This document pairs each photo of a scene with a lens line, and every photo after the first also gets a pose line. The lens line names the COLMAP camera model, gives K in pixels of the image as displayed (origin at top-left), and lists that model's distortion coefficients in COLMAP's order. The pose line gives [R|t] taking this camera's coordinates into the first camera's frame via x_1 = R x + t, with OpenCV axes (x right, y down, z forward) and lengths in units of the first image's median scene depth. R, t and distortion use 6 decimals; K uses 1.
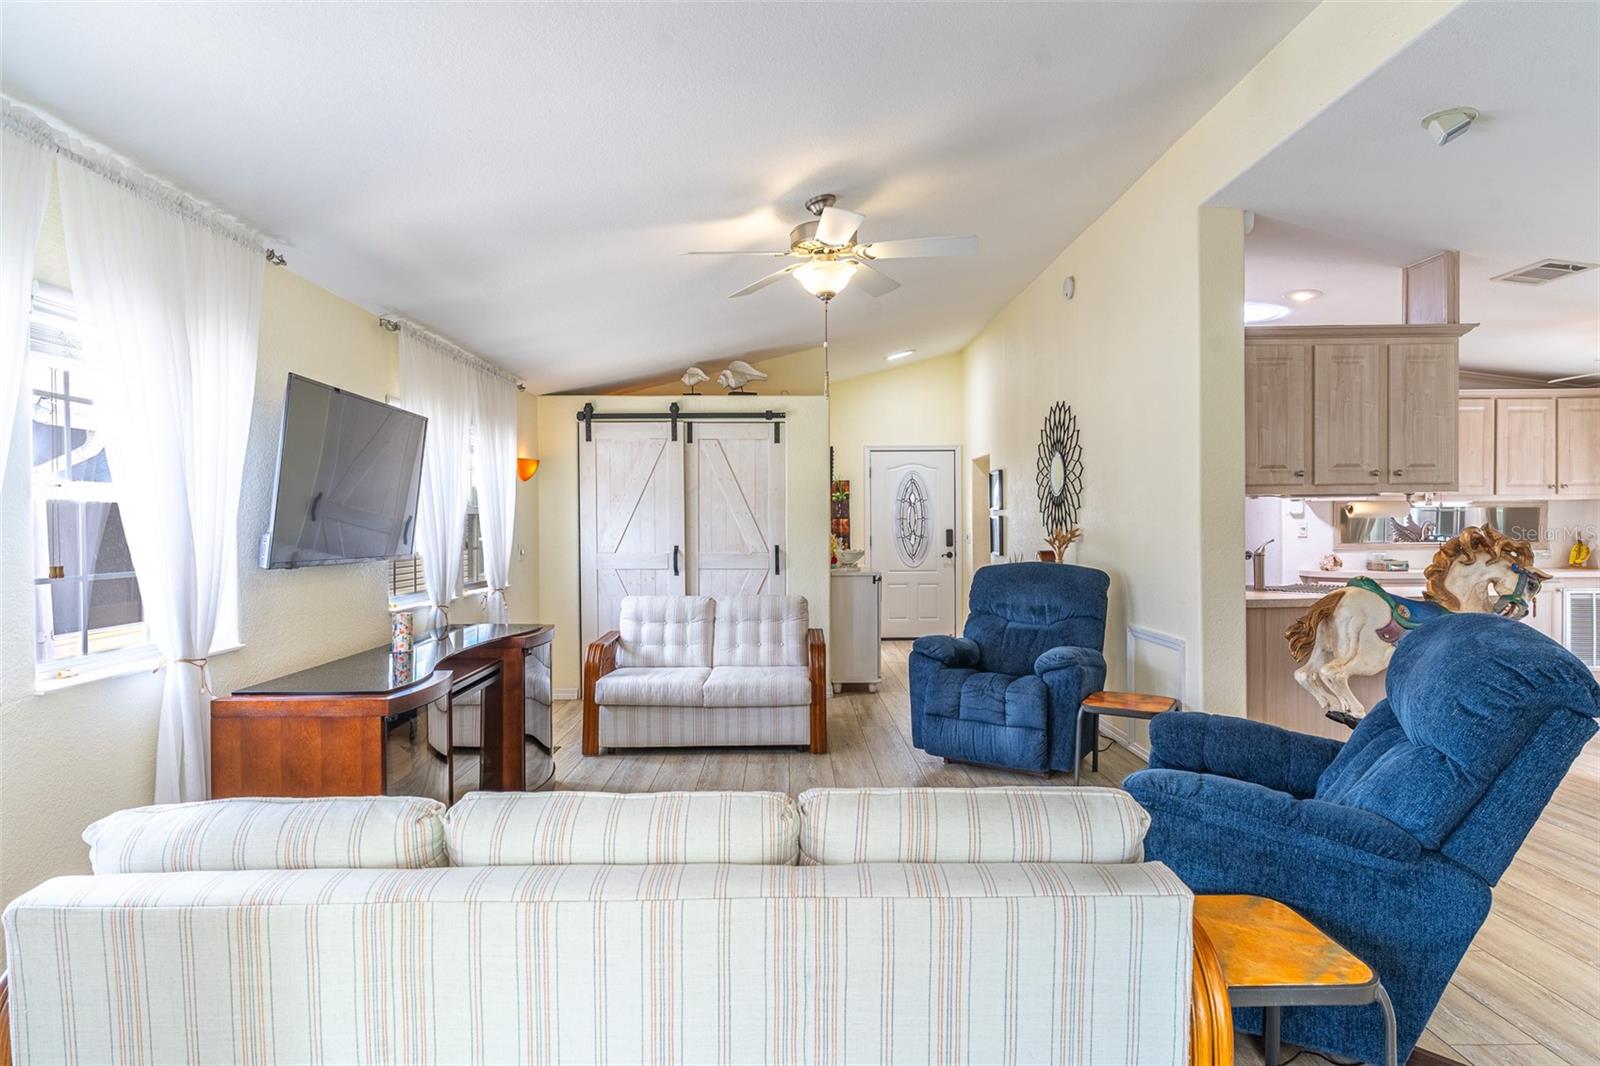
lens RADIAL K [[842.8, 0, 795.5], [0, 842.8, 535.0], [0, 0, 1]] dist [0.002791, 0.000093]
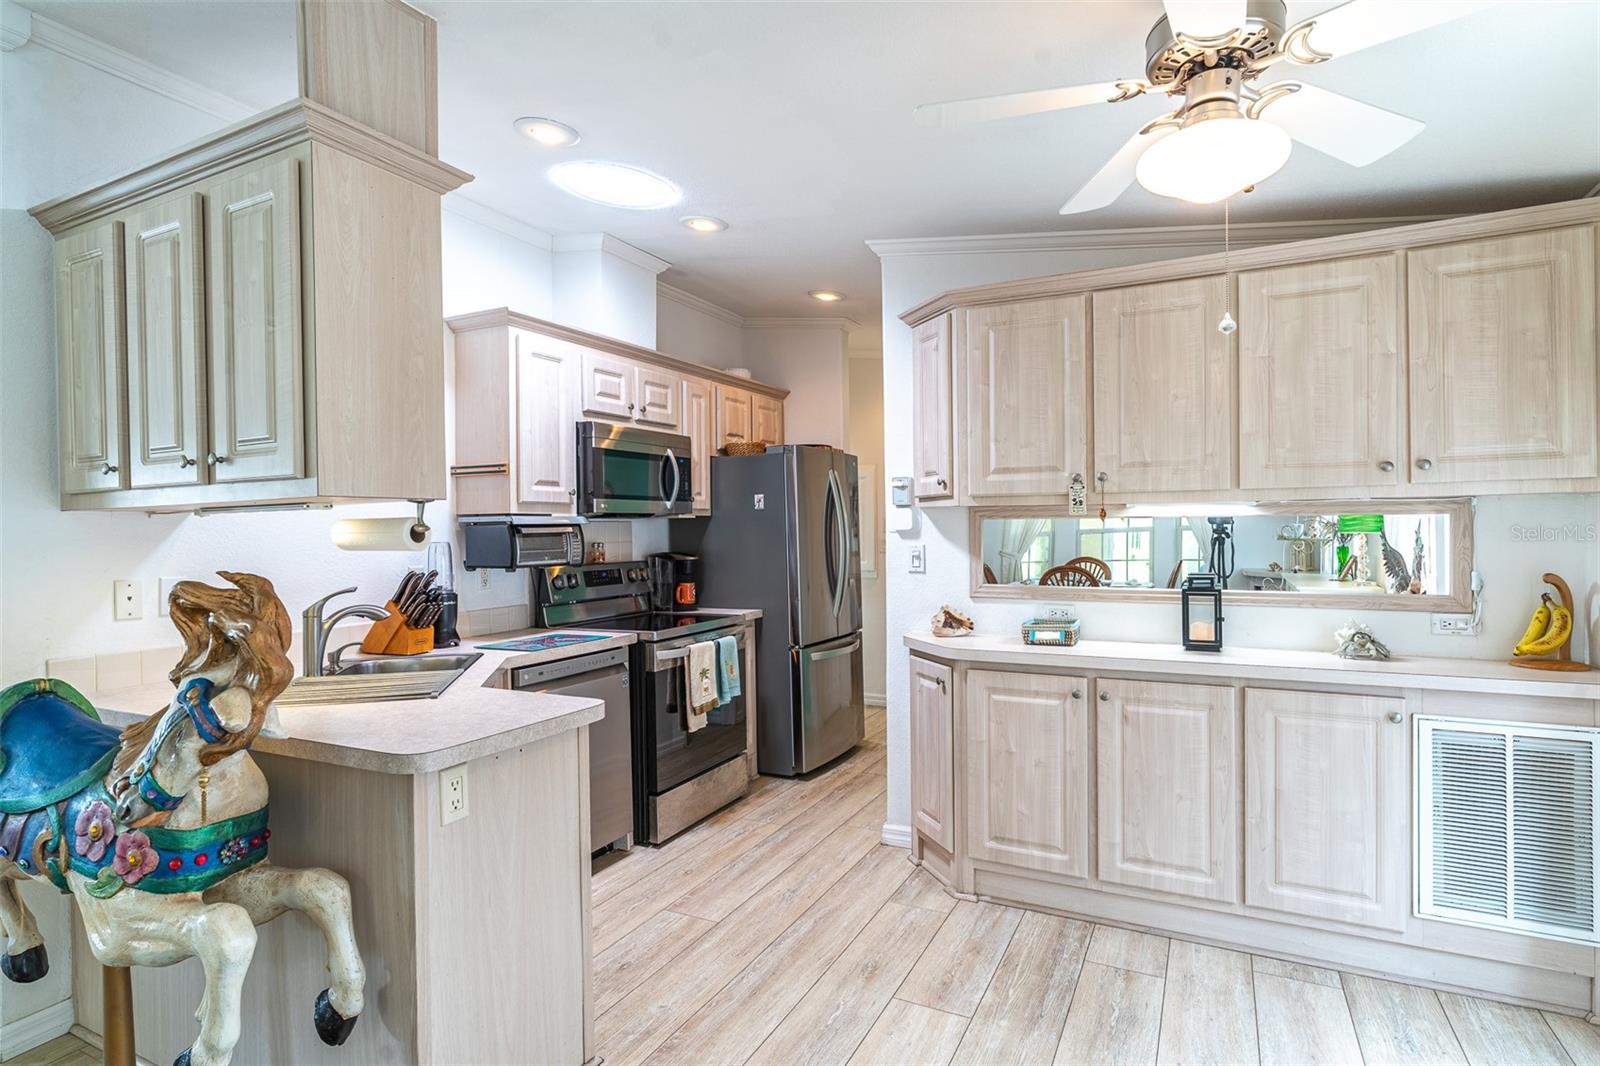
lens RADIAL K [[842.8, 0, 798.9], [0, 842.8, 532.7], [0, 0, 1]] dist [0.002791, 0.000093]
pose [[0.887764, -0.000340, -0.460300, 0.659265], [-0.002486, 0.999982, -0.005534, -0.016945], [0.460293, 0.006057, 0.887746, 0.396810]]
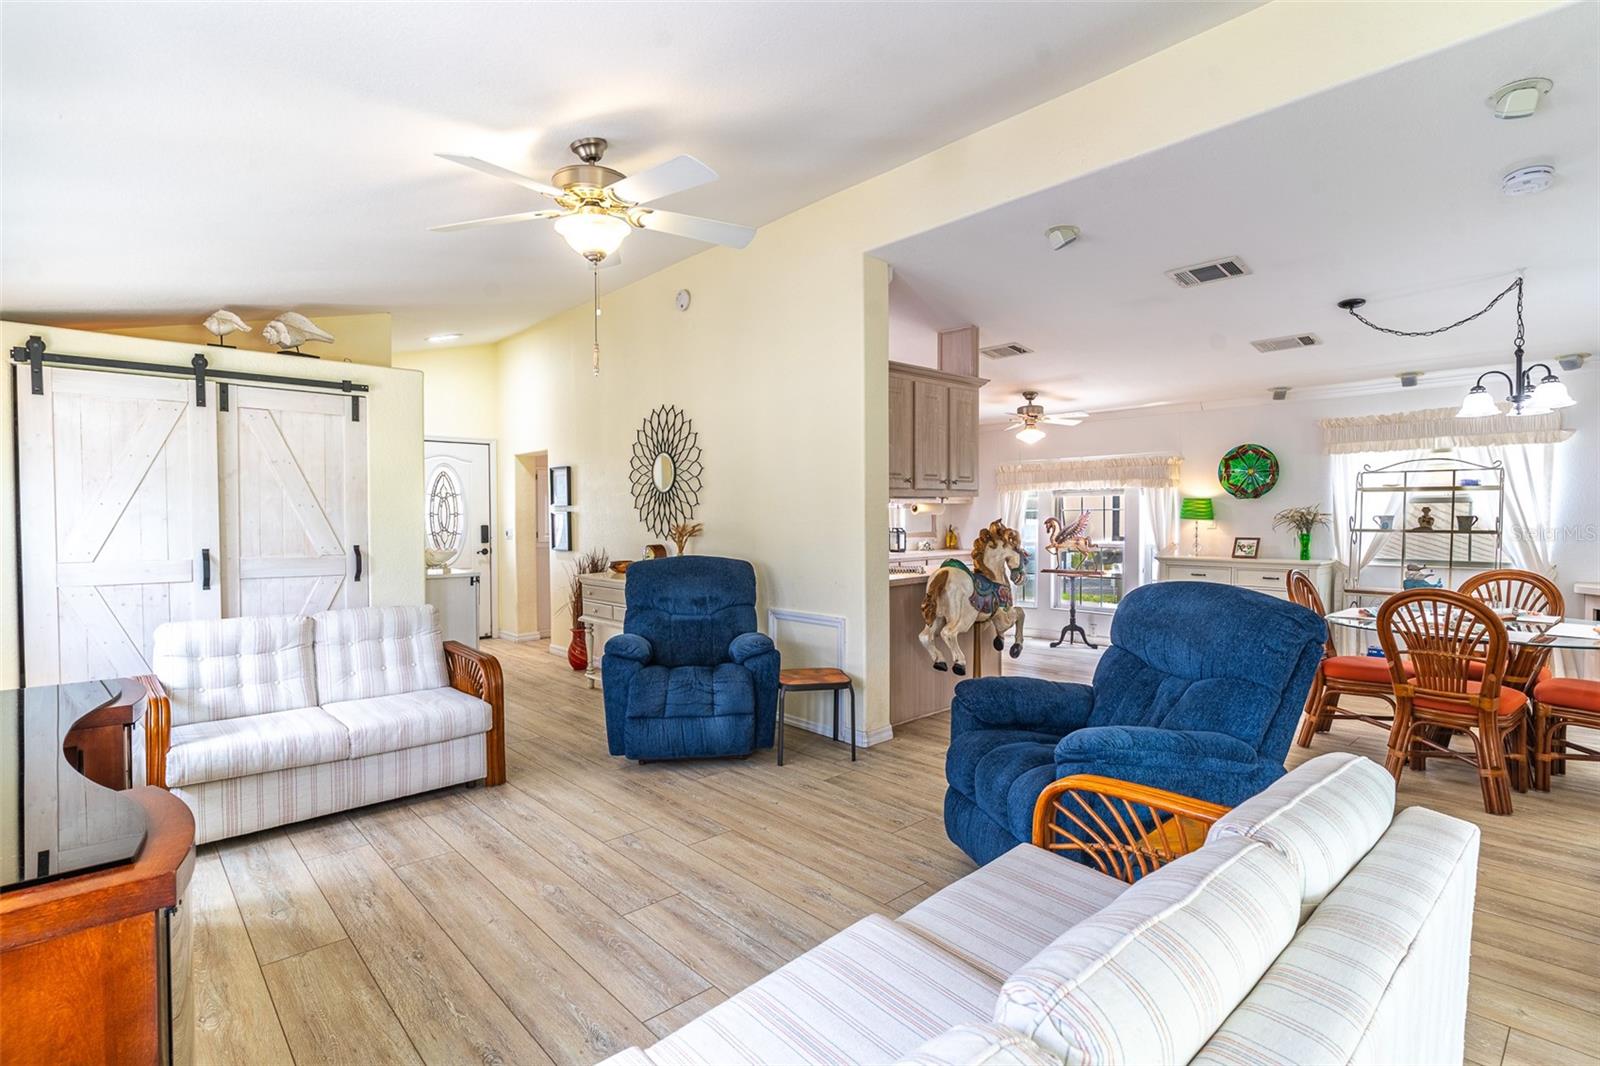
lens RADIAL K [[759.9, 0, 798.8], [0, 759.9, 533.2], [0, 0, 1]] dist [0.000407, 0.000098]
pose [[0.752360, -0.011917, 0.658644, -0.230621], [0.008886, 0.999929, 0.007942, -0.002271], [-0.658692, -0.000123, 0.752413, 0.194115]]
